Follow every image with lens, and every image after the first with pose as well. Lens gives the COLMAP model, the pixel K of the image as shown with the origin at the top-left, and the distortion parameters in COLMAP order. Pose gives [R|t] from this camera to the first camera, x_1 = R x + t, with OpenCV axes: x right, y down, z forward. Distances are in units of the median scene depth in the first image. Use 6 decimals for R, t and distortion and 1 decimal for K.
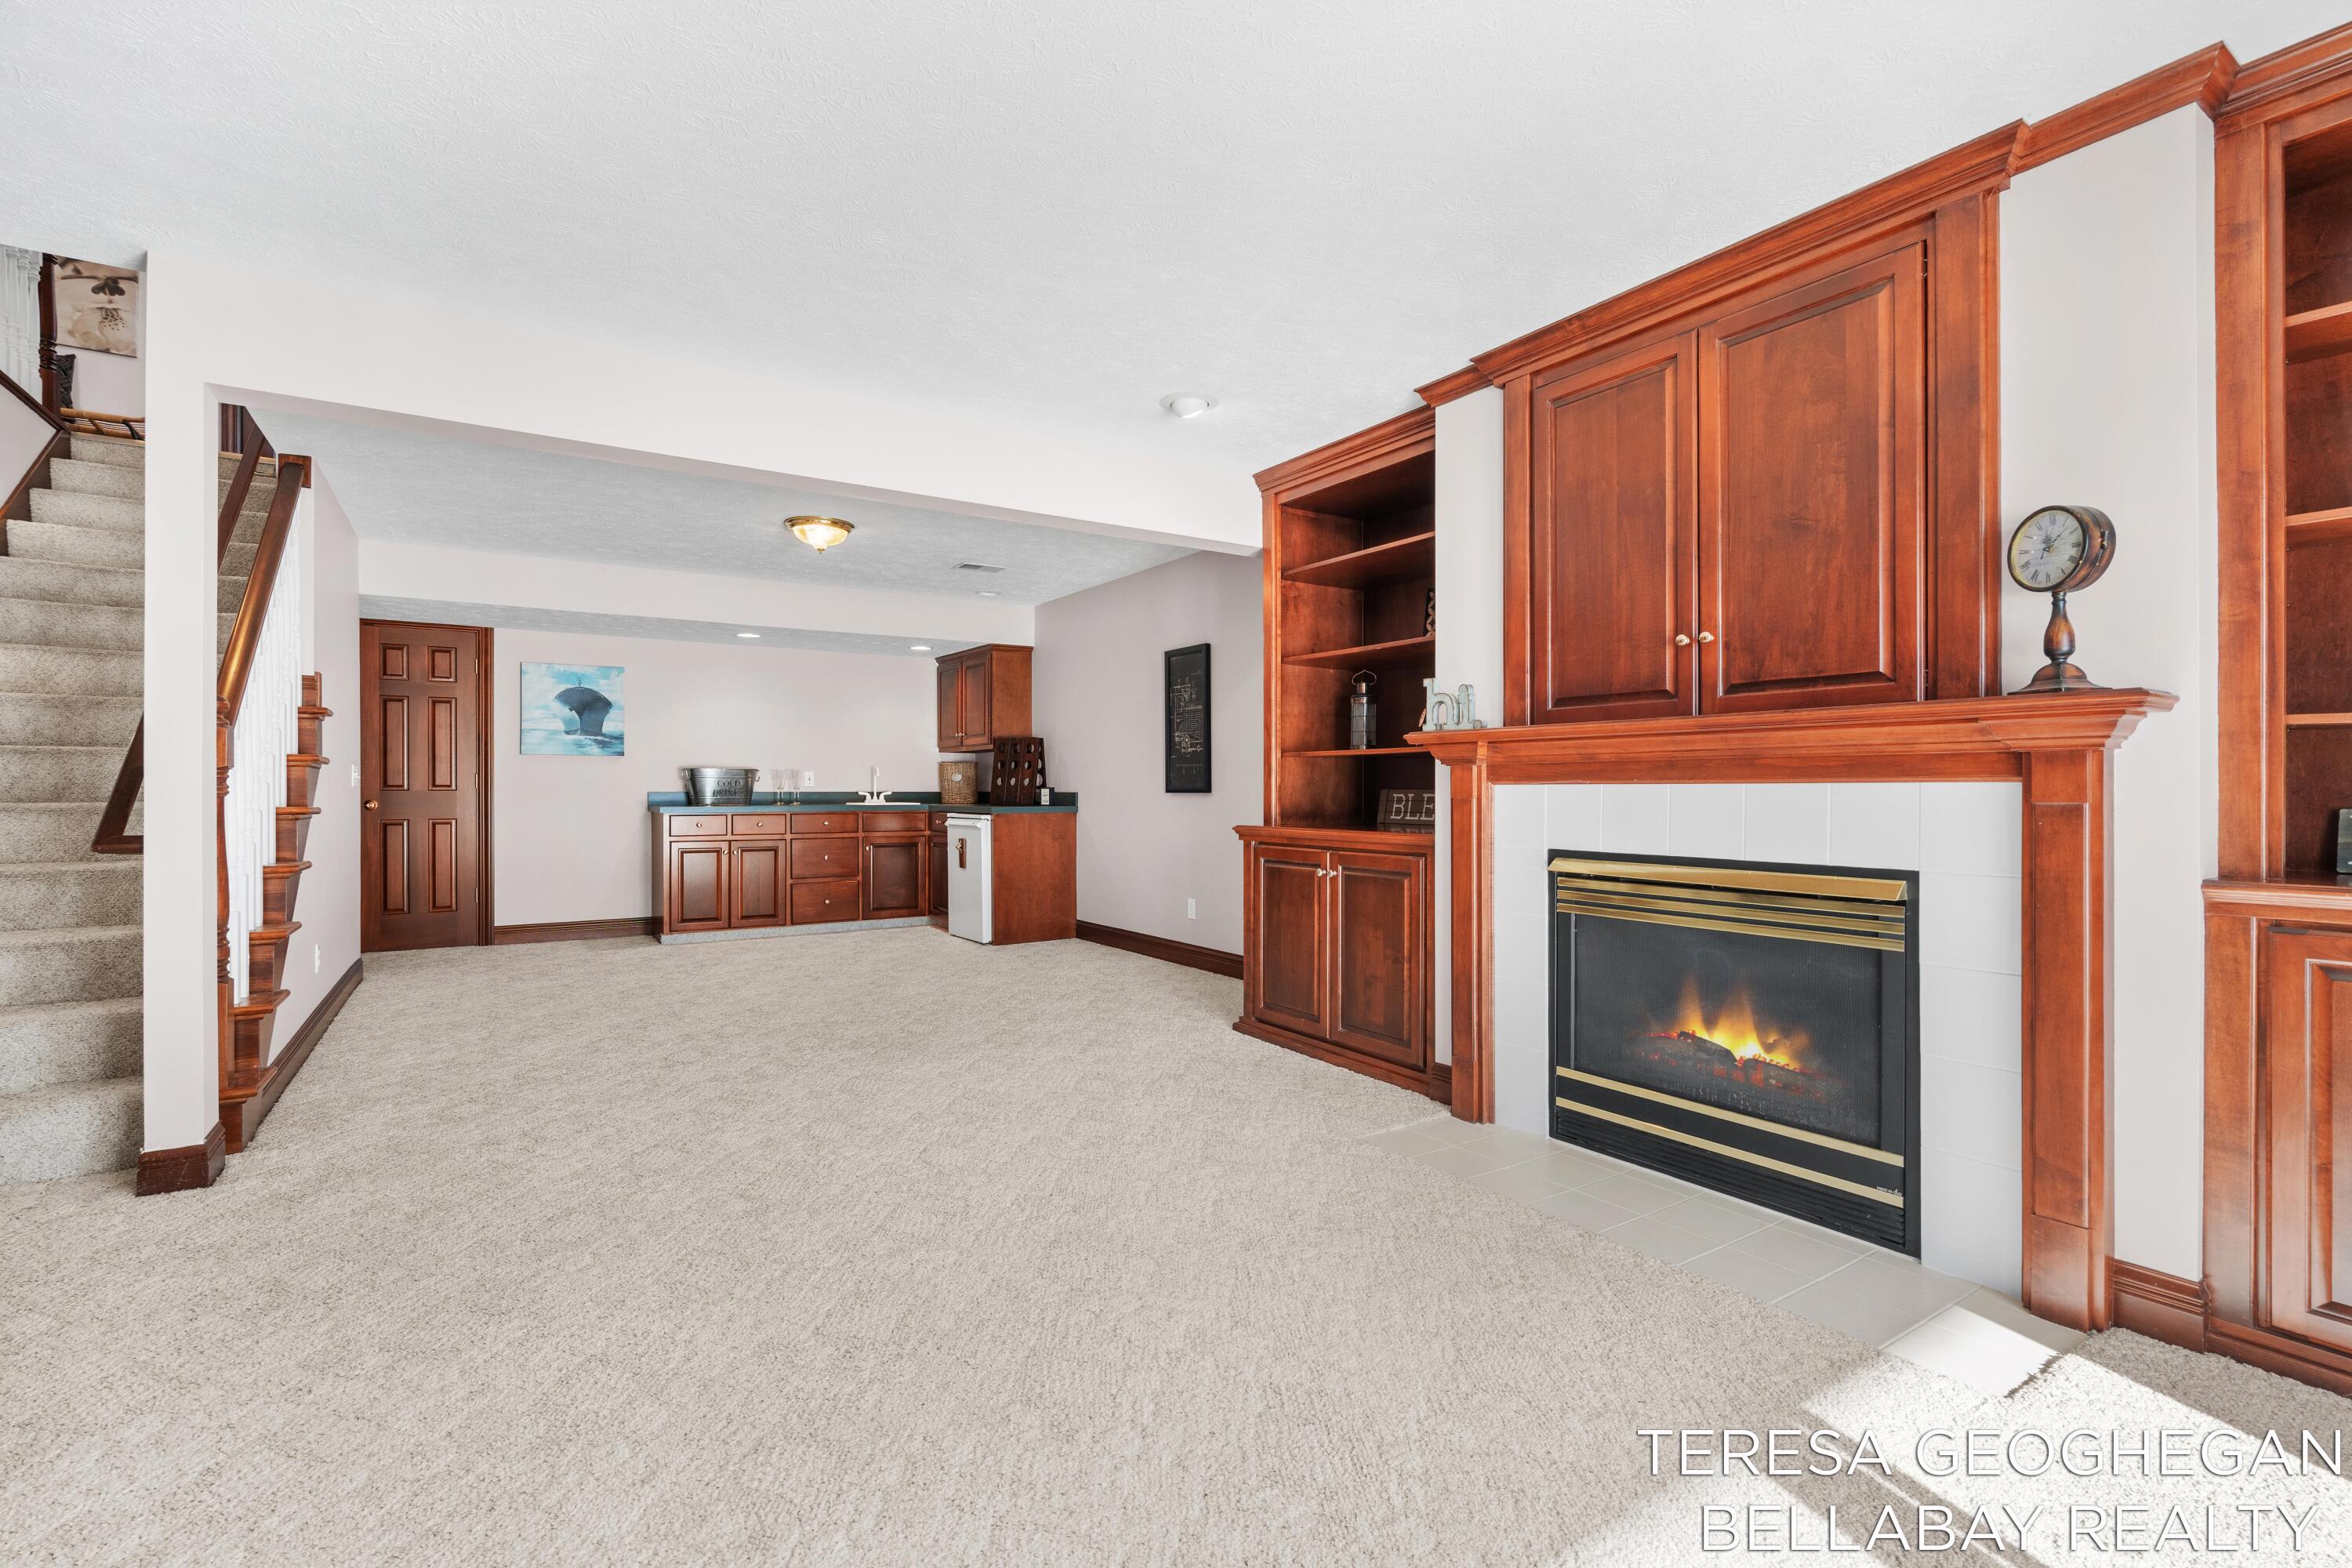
lens RADIAL K [[1050.5, 0, 1163.3], [0, 1050.5, 790.0], [0, 0, 1]] dist [-0.009858, 0.001481]
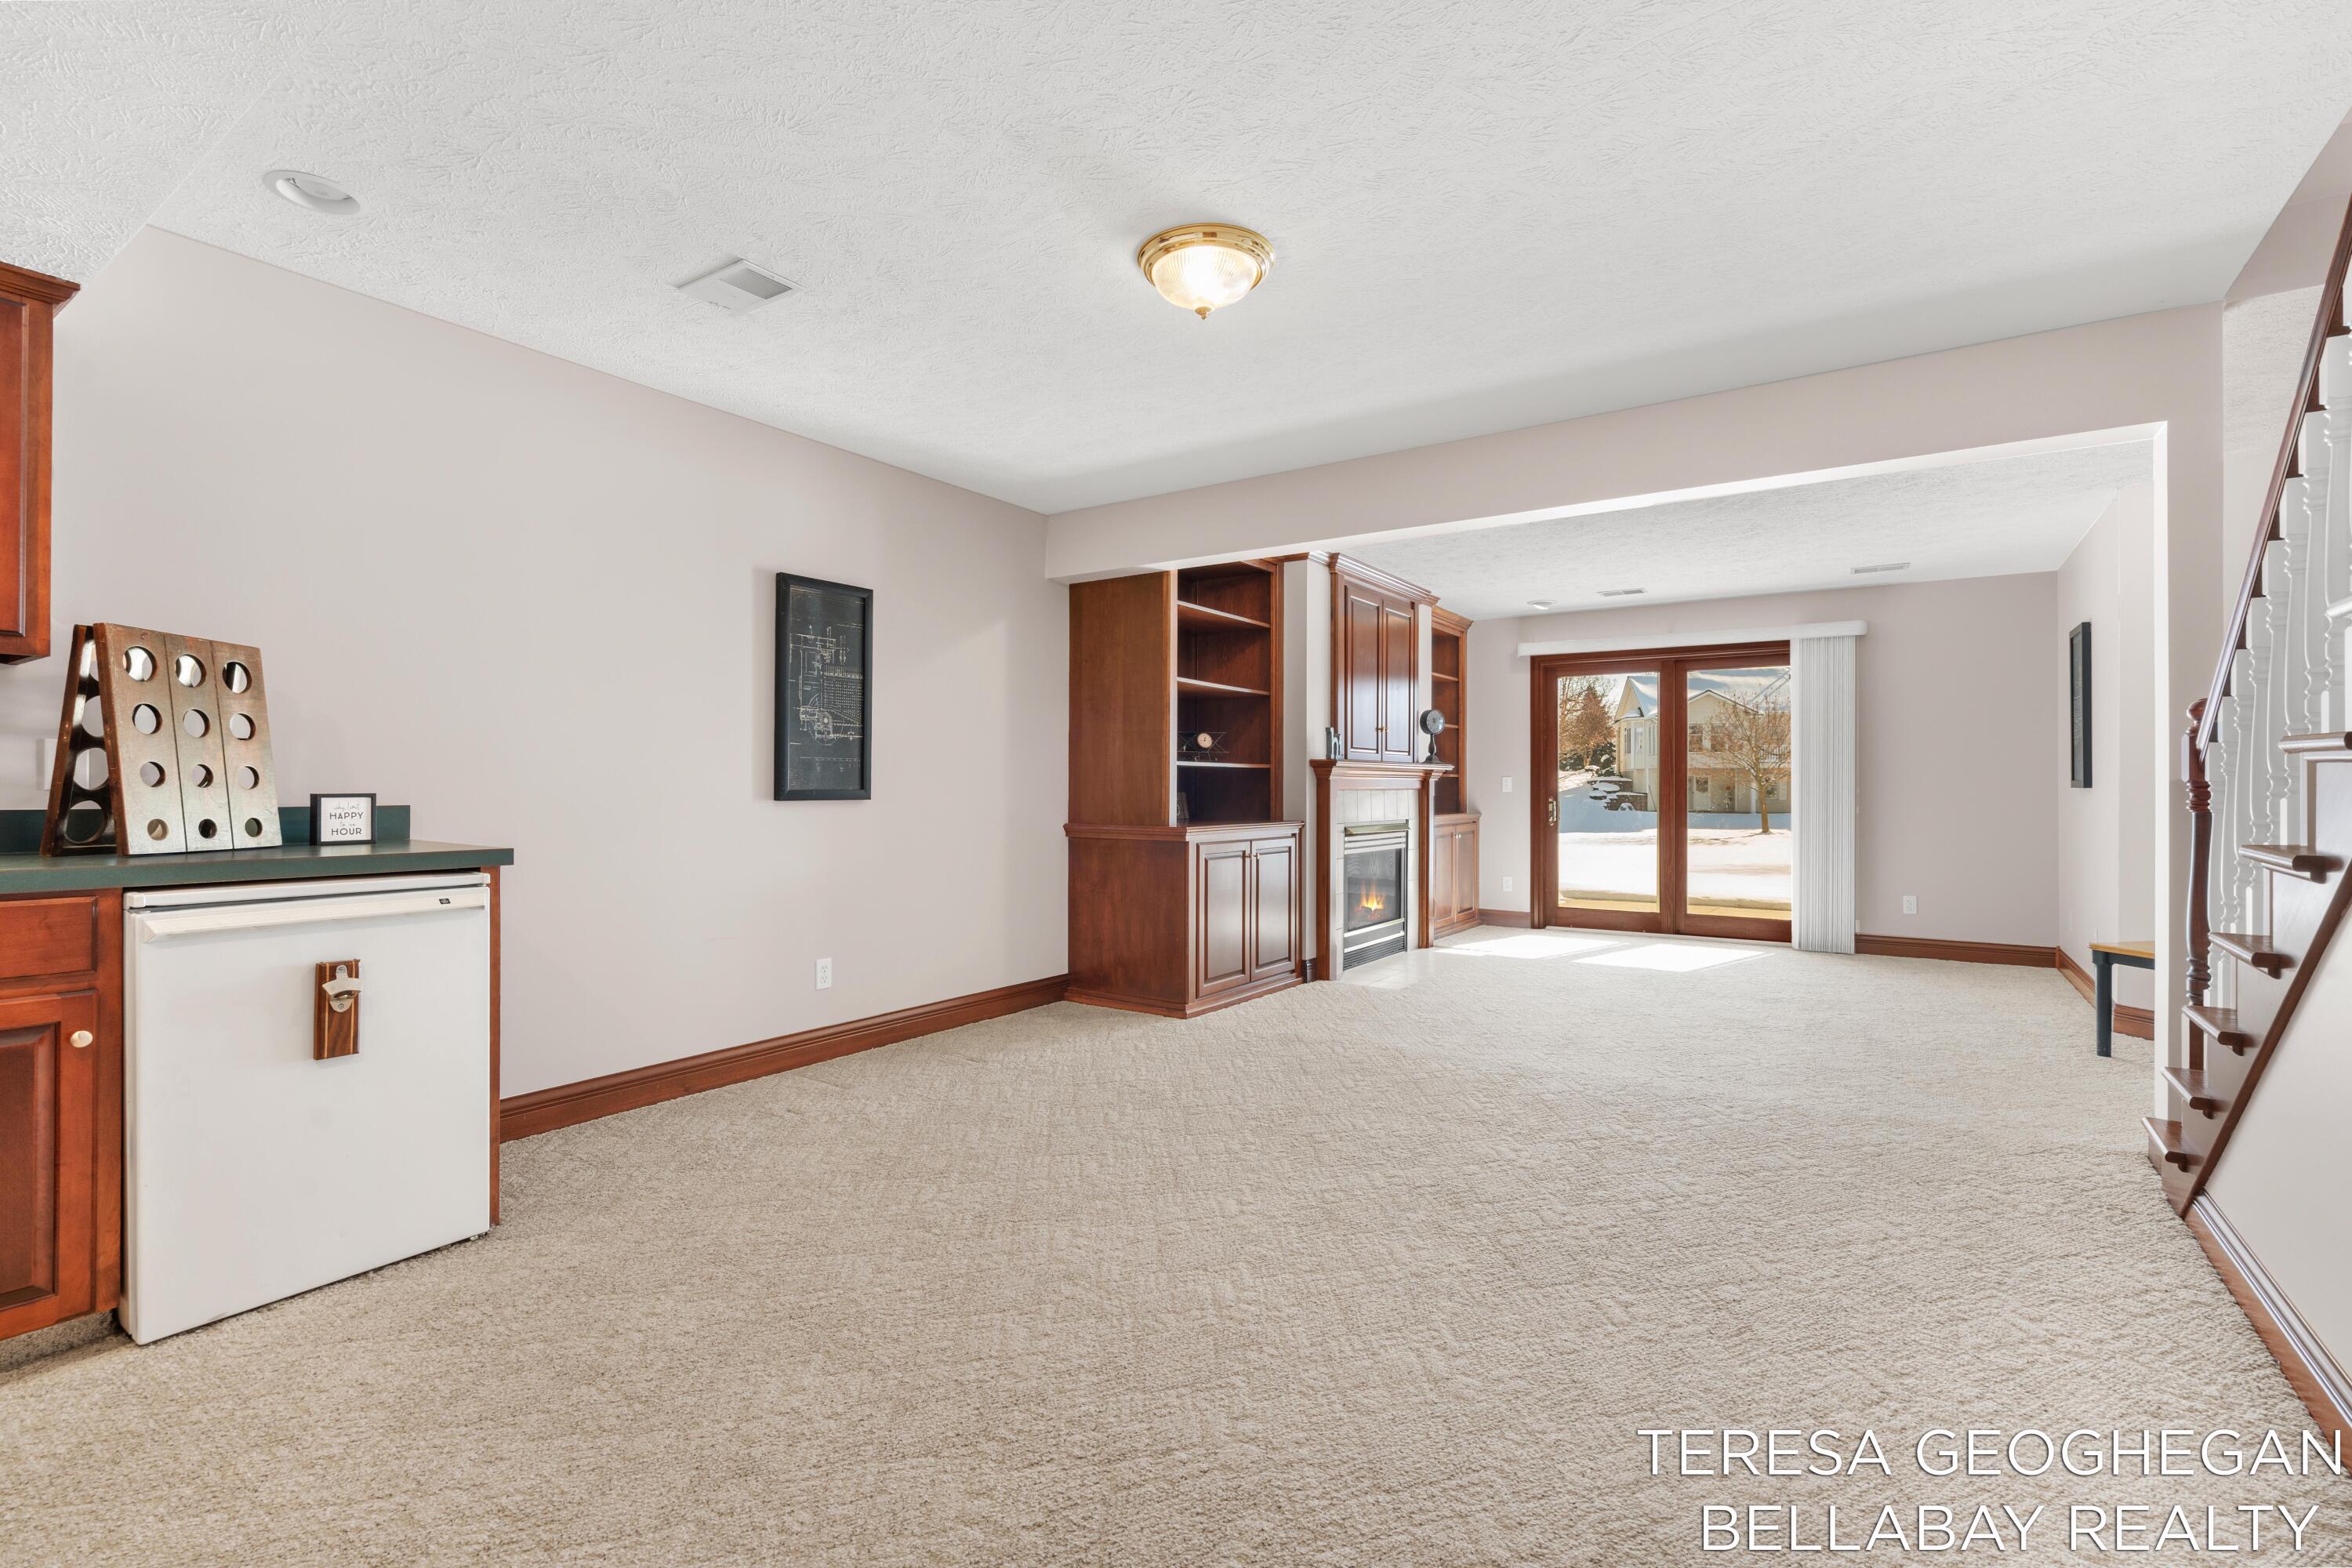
lens RADIAL K [[1050.5, 0, 1166.5], [0, 1050.5, 784.8], [0, 0, 1]] dist [-0.009858, 0.001481]
pose [[-0.387330, 0.004077, 0.921932, -1.049143], [-0.000049, 0.999990, -0.004442, -0.006117], [-0.921941, -0.001765, -0.387326, 1.649575]]
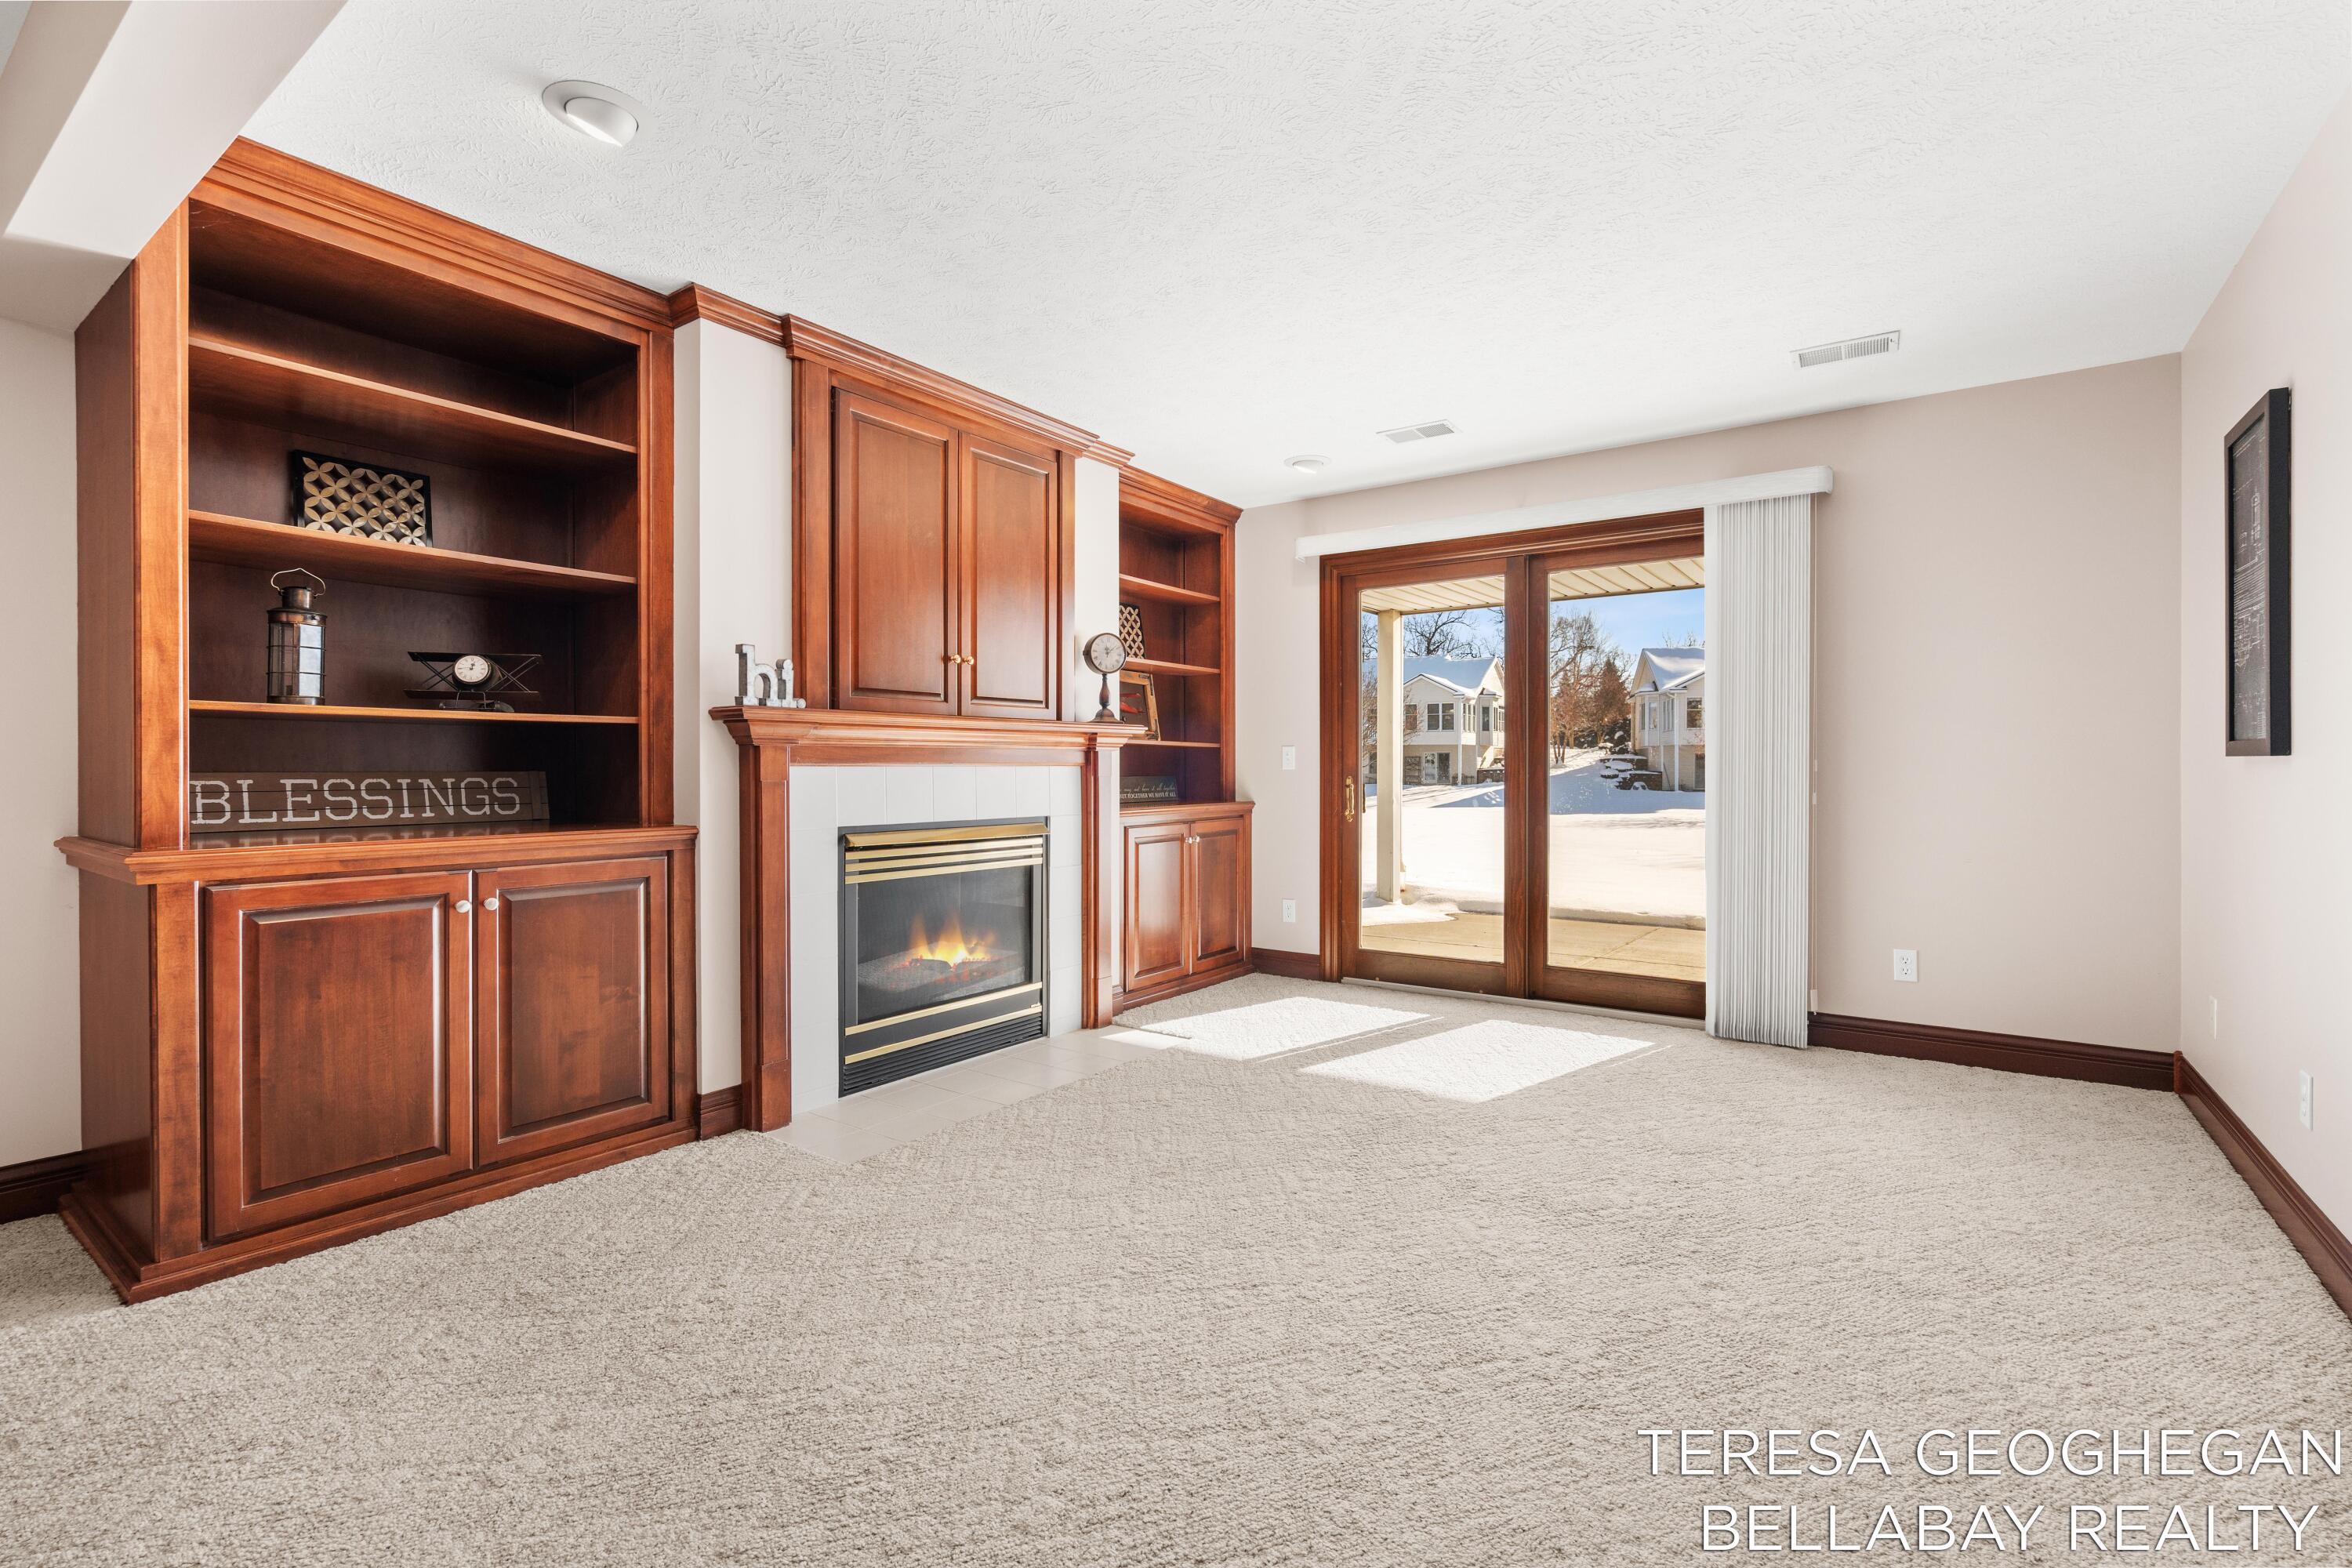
lens RADIAL K [[1050.5, 0, 1174.2], [0, 1050.5, 777.4], [0, 0, 1]] dist [-0.009858, 0.001481]
pose [[-0.371071, -0.006211, 0.928584, -0.596850], [0.002499, 0.999967, 0.007687, -0.001565], [-0.928601, 0.005173, -0.371043, 0.863745]]
